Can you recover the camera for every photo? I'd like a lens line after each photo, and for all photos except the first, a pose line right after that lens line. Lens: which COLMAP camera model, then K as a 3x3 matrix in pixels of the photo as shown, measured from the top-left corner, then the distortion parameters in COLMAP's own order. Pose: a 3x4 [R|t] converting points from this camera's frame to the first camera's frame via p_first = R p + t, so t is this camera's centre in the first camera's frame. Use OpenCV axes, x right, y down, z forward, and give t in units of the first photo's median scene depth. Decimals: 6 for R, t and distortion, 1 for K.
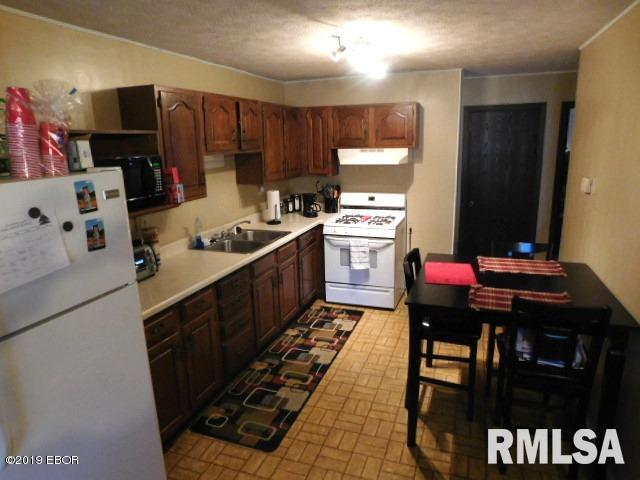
lens RADIAL K [[423.7, 0, 319.6], [0, 423.7, 234.9], [0, 0, 1]] dist [-0.024219, 0.002719]
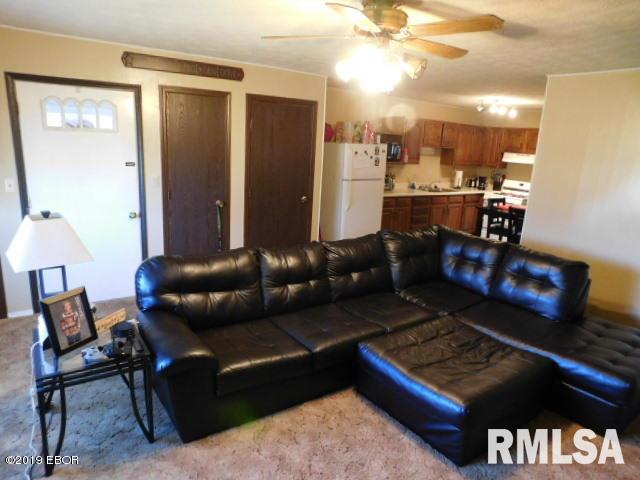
lens RADIAL K [[420.1, 0, 320.0], [0, 420.1, 240.0], [0, 0, 1]] dist [-0.041351, 0.001108]
pose [[0.821980, 0.201208, -0.532789, 0.522069], [-0.200638, 0.977842, 0.059741, 0.253576], [0.533004, 0.057792, 0.844137, -1.055449]]
